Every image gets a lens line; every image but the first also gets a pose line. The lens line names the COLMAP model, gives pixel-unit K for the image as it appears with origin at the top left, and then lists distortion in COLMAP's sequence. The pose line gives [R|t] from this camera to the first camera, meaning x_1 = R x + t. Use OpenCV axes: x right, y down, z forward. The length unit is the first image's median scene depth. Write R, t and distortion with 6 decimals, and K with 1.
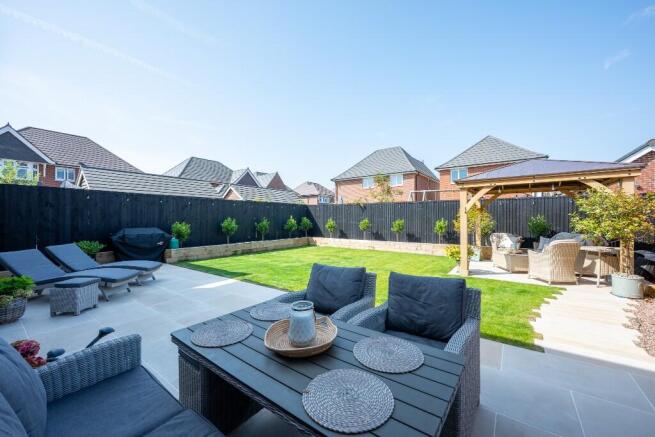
lens RADIAL K [[256.3, 0, 327.5], [0, 256.3, 219.7], [0, 0, 1]] dist [0.003624, 0.000326]
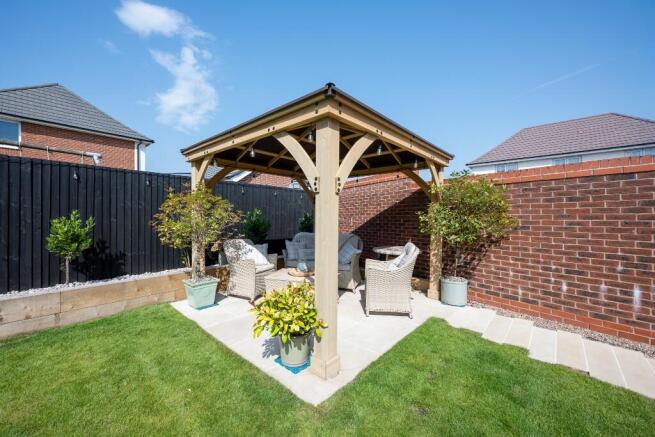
lens RADIAL K [[256.3, 0, 328.0], [0, 256.3, 217.5], [0, 0, 1]] dist [0.003624, 0.000326]
pose [[0.093137, -0.000825, 0.995653, 0.122472], [-0.001933, 0.999998, 0.001009, 0.003564], [-0.995651, -0.002019, 0.093135, 0.624524]]
